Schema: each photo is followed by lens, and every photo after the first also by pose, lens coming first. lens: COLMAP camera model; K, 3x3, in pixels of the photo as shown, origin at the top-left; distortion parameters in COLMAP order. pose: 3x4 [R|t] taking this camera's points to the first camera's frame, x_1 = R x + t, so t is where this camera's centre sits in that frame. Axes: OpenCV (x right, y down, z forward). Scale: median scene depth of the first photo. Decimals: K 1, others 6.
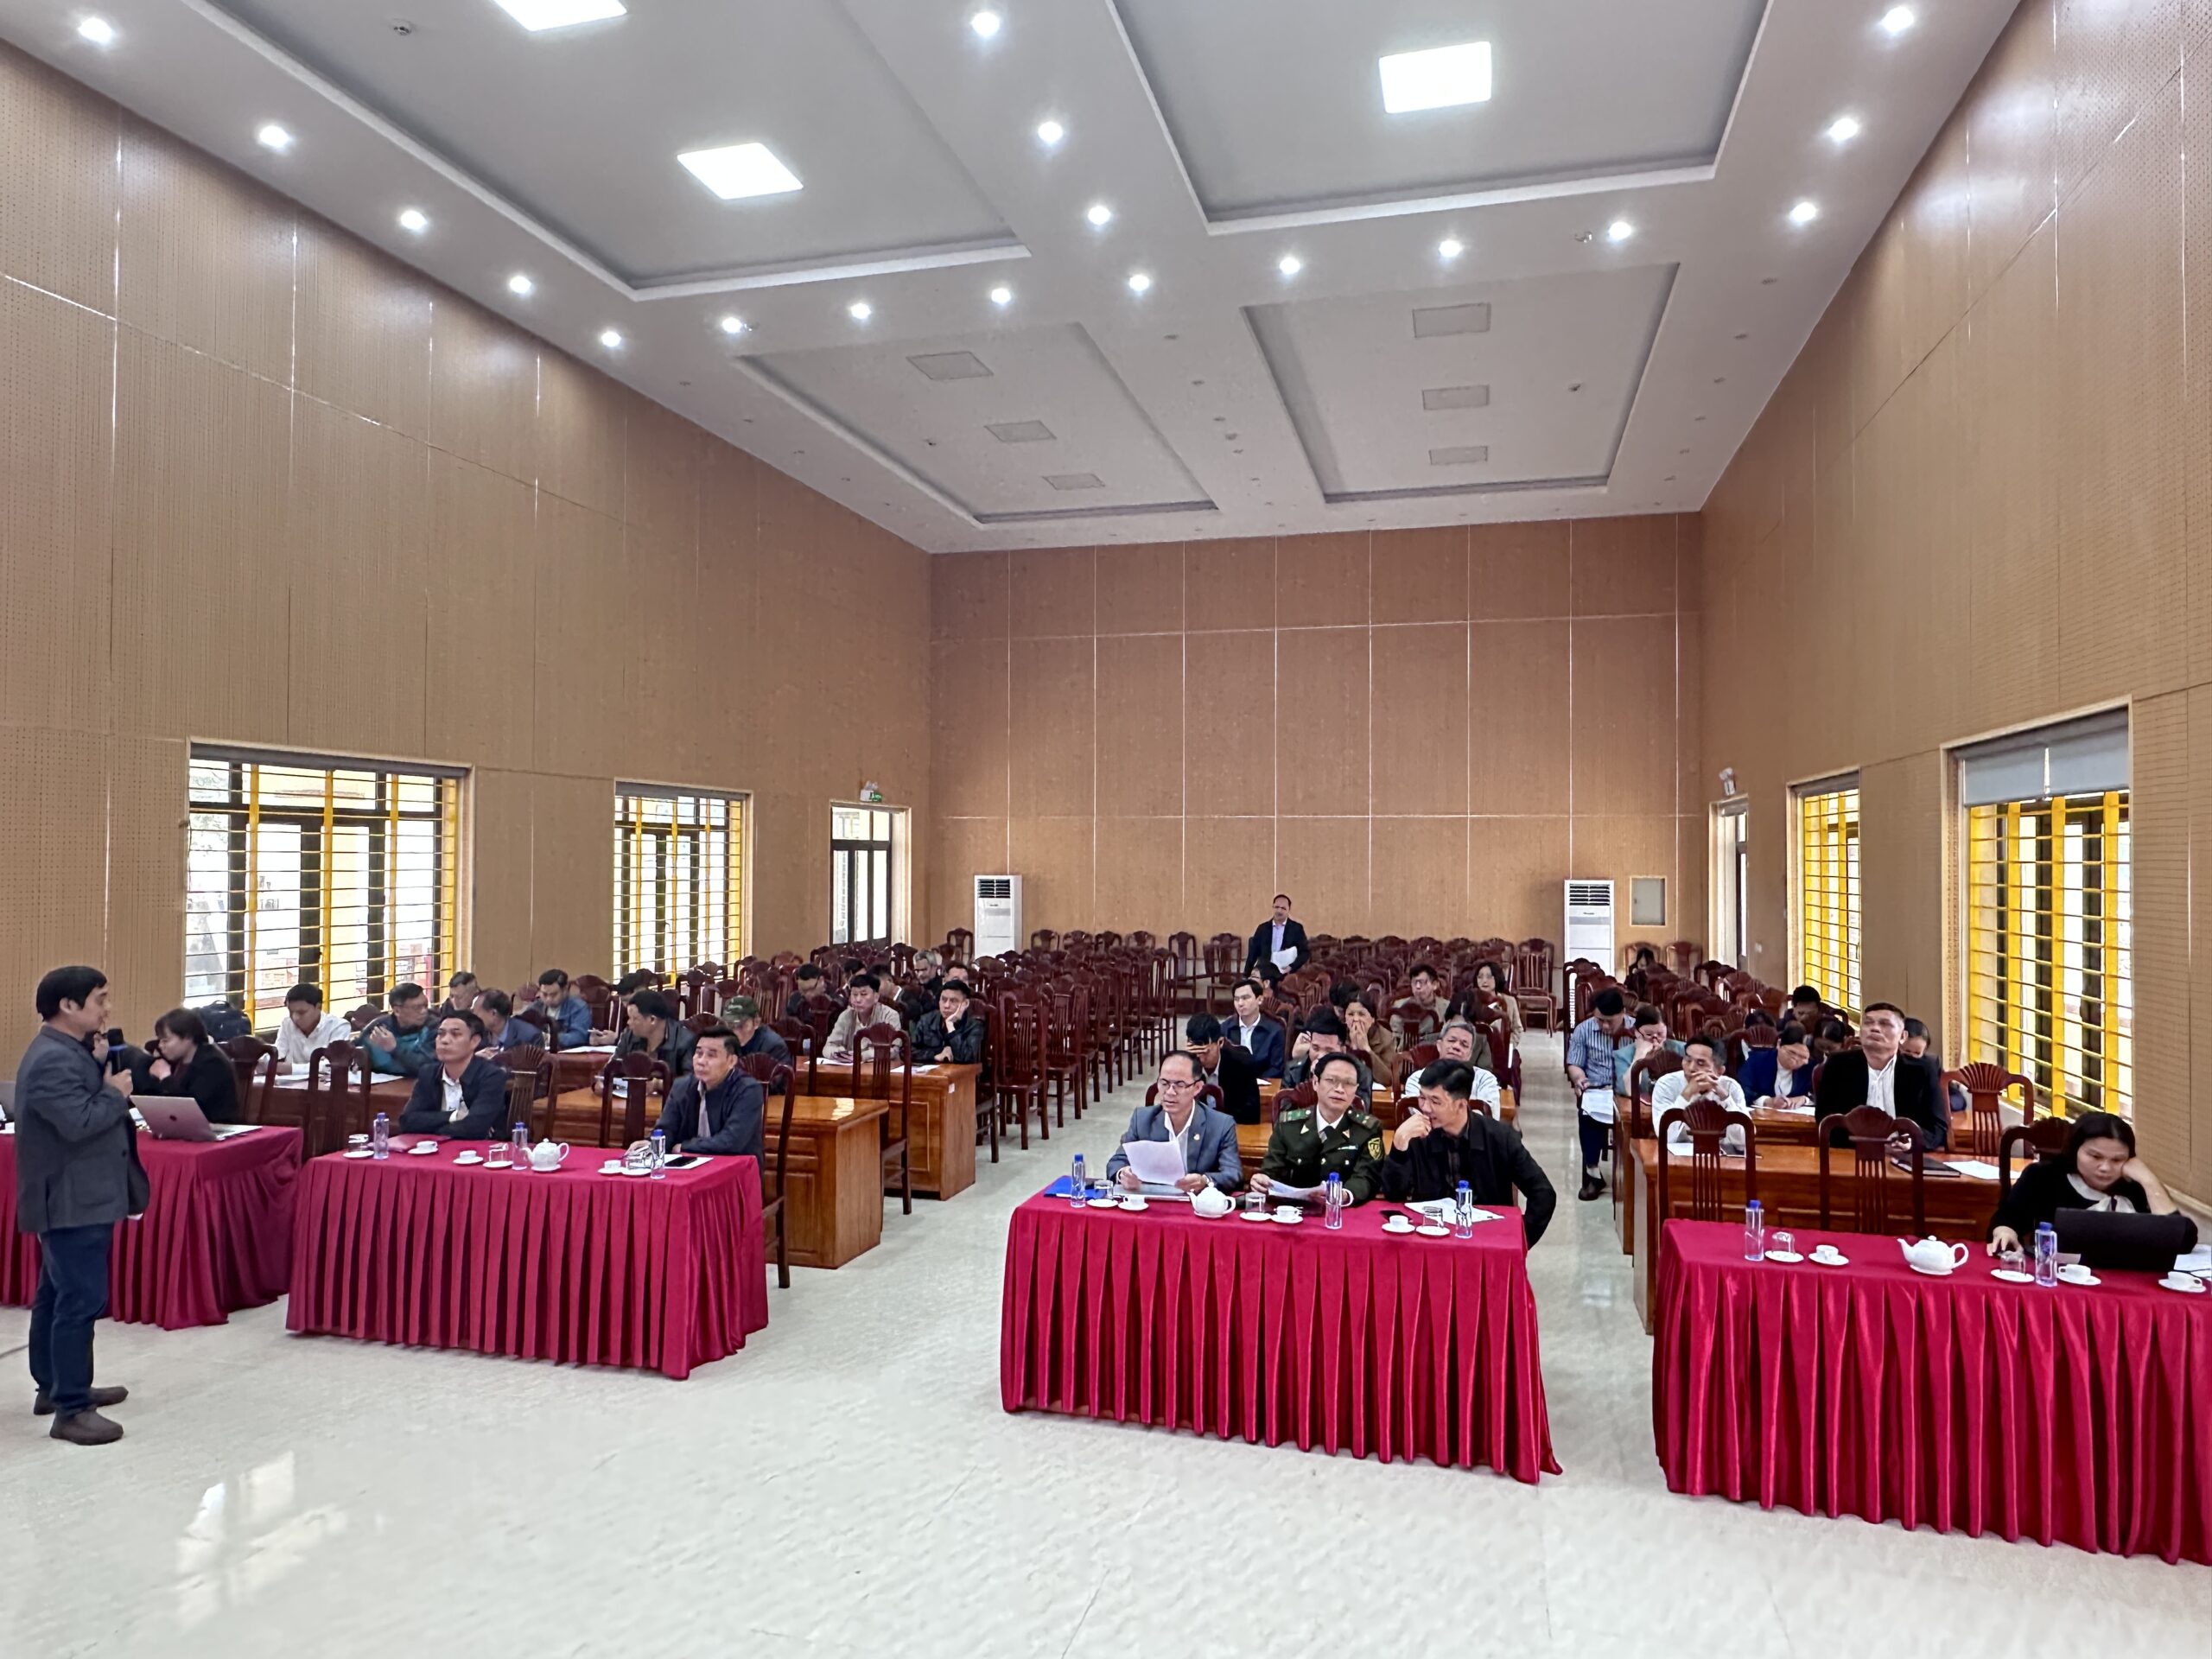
lens RADIAL K [[1406.2, 0, 1106.0], [0, 1406.2, 829.5], [0, 0, 1]] dist [0.001018, 0.000759]
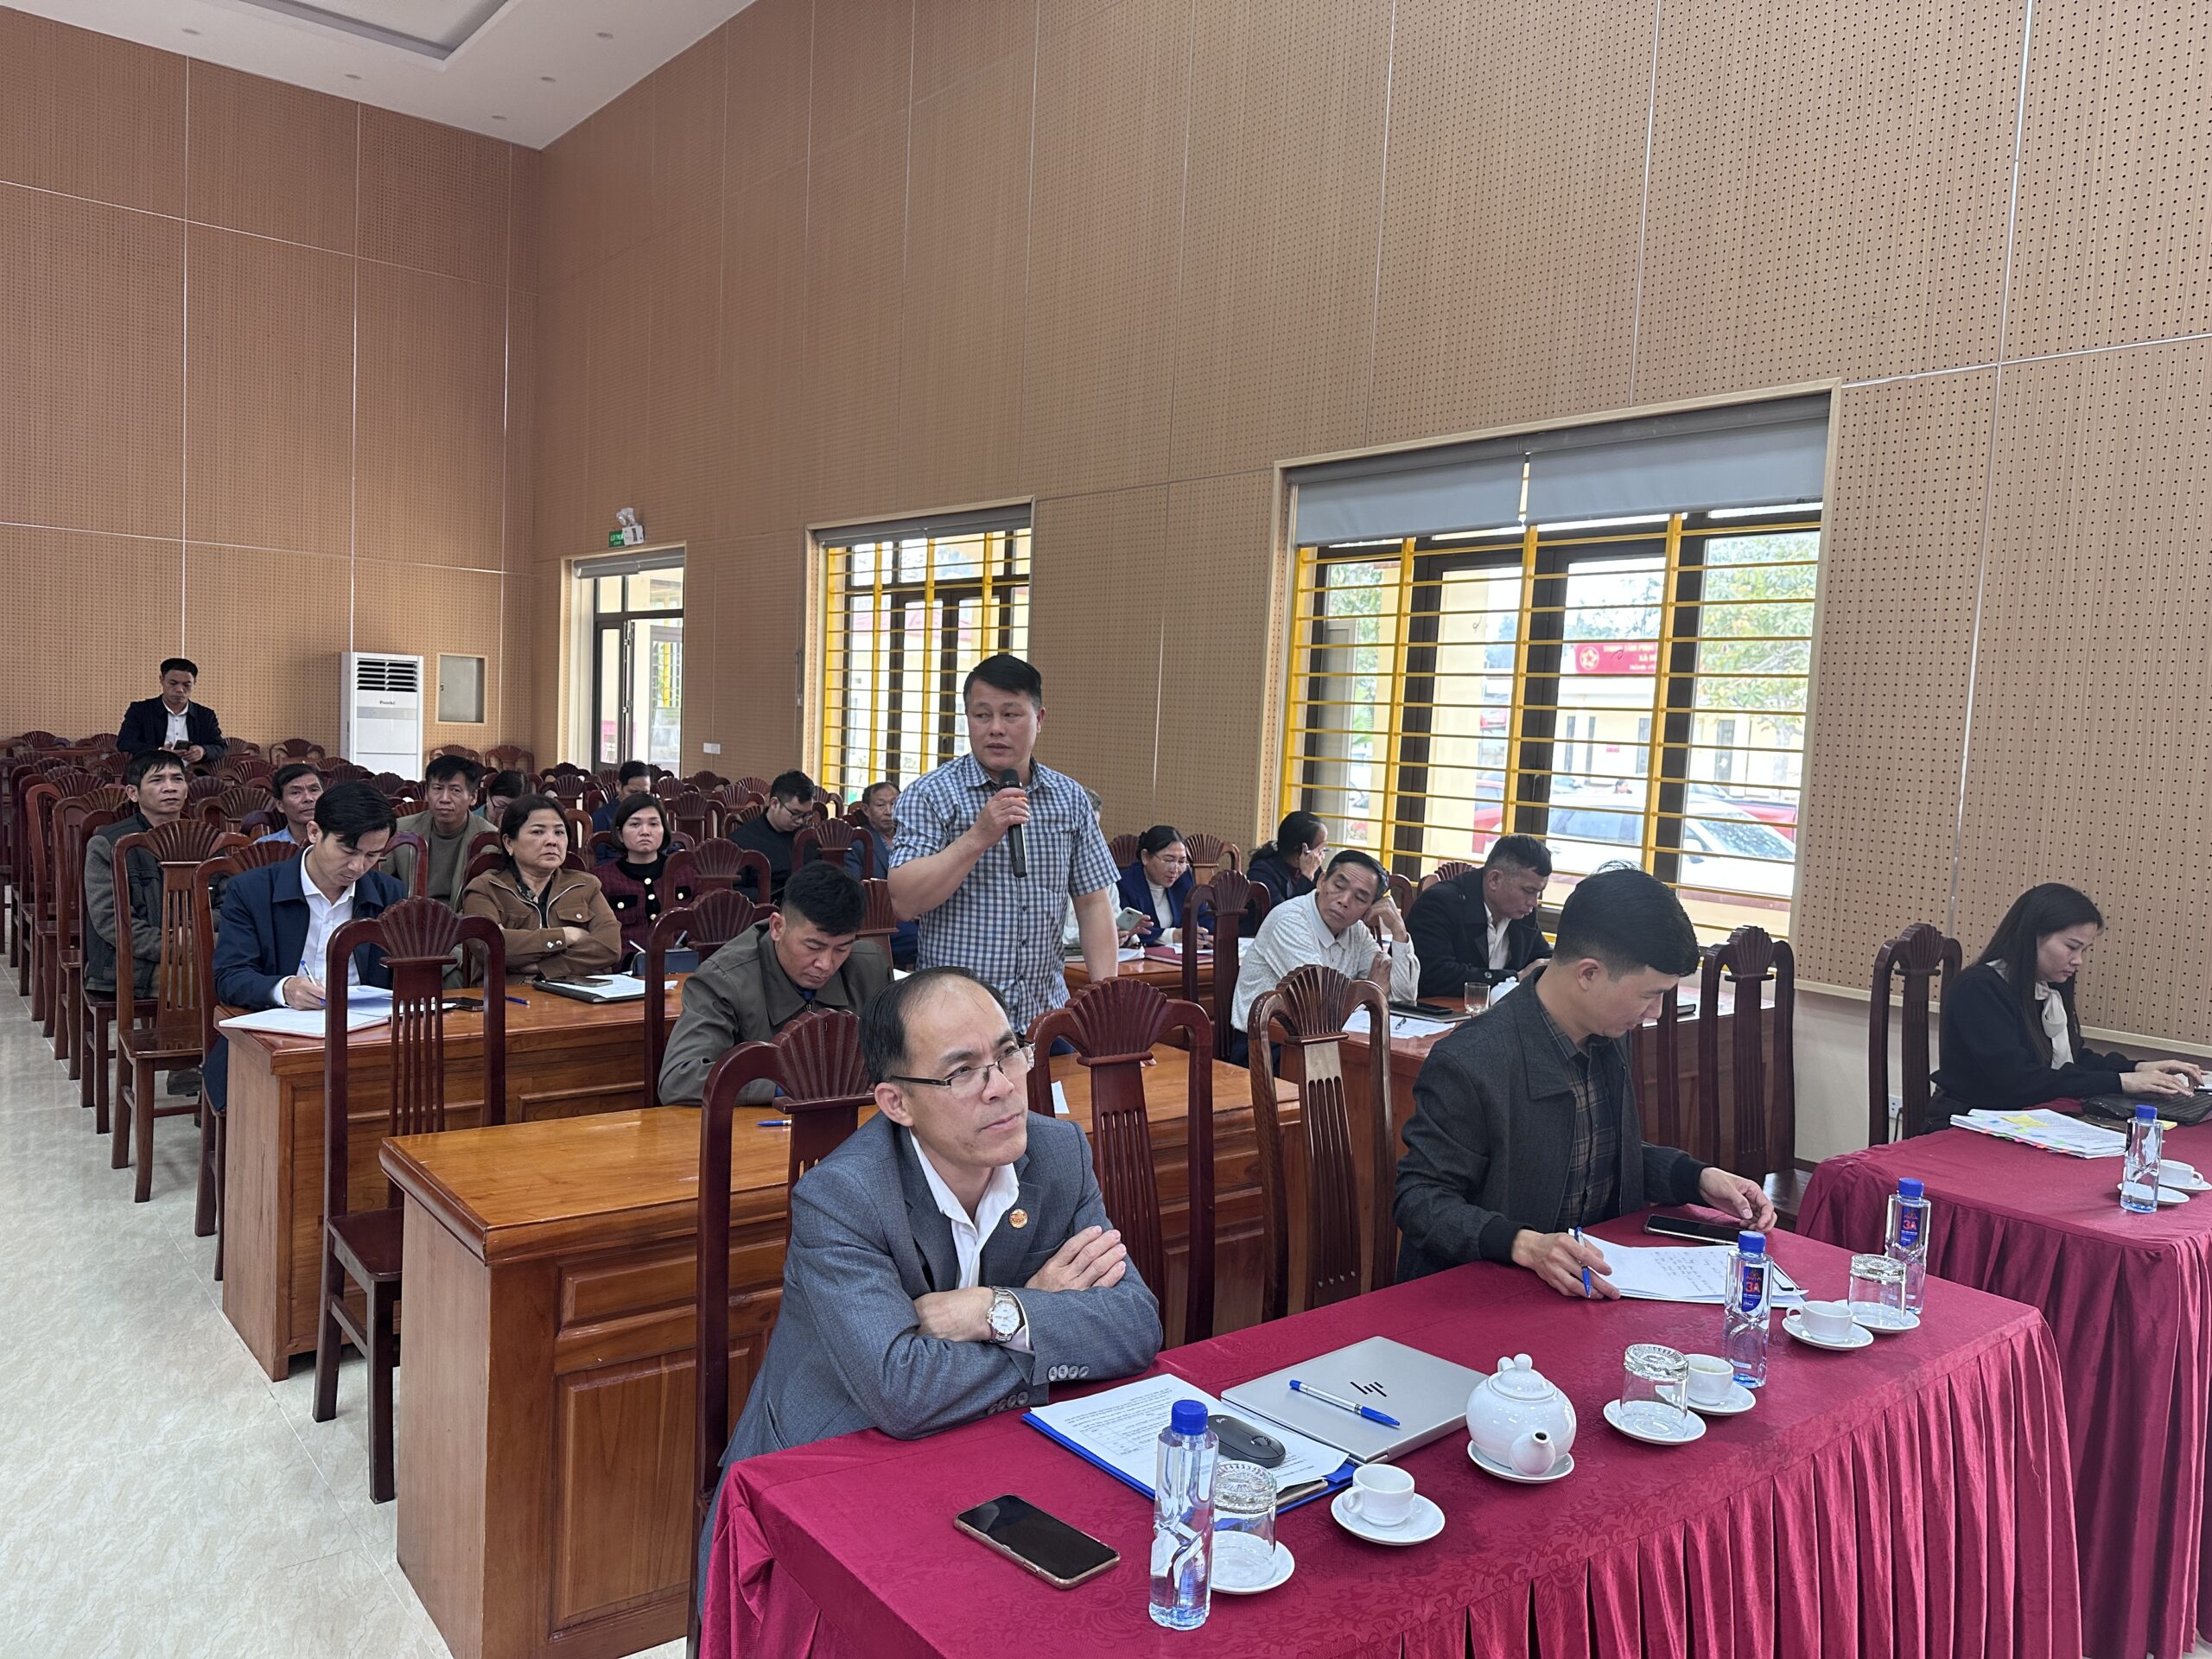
lens RADIAL K [[1599.1, 0, 1104.0], [0, 1599.1, 796.4], [0, 0, 1]] dist [0.068876, -0.004304]
pose [[0.606449, -0.017859, 0.794922, -0.090945], [-0.059368, 0.995940, 0.067667, 0.037398], [-0.792903, -0.088229, 0.602927, 0.288526]]
